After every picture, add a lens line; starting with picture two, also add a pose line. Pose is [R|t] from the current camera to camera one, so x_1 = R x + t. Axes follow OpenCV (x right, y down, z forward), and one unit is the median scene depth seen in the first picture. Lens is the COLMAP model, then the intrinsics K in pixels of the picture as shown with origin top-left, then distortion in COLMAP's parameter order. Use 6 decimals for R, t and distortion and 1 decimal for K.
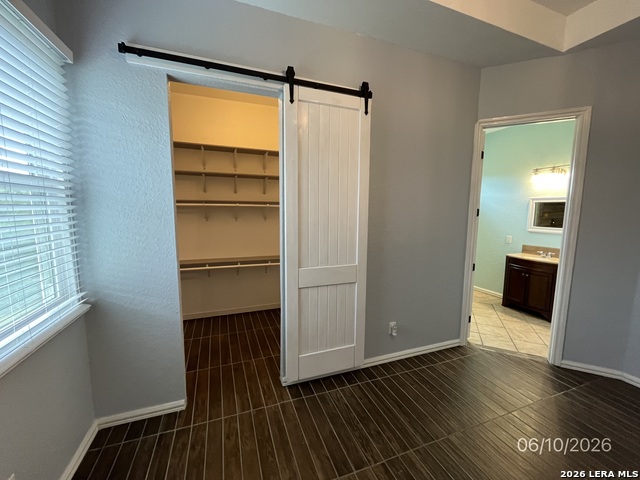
lens RADIAL K [[263.9, 0, 320.0], [0, 263.9, 240.0], [0, 0, 1]] dist [0.000595, -0.000119]
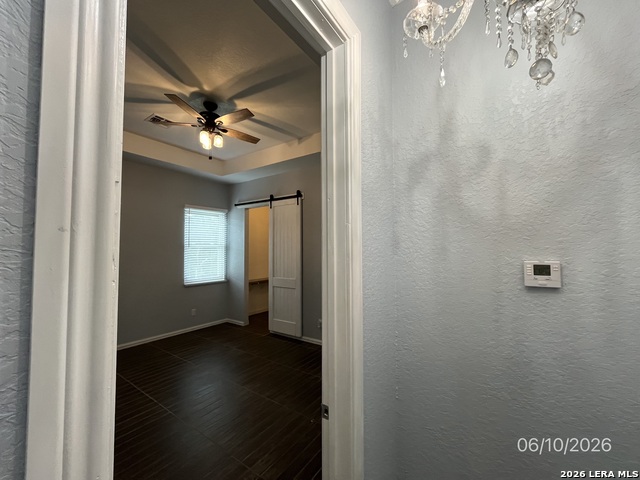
lens RADIAL K [[263.9, 0, 320.0], [0, 263.9, 240.0], [0, 0, 1]] dist [0.000595, -0.000119]
pose [[0.567626, -0.043947, -0.822113, 2.059741], [-0.088529, 0.989526, -0.114020, 0.015736], [0.818513, 0.137502, 0.557790, 0.031605]]
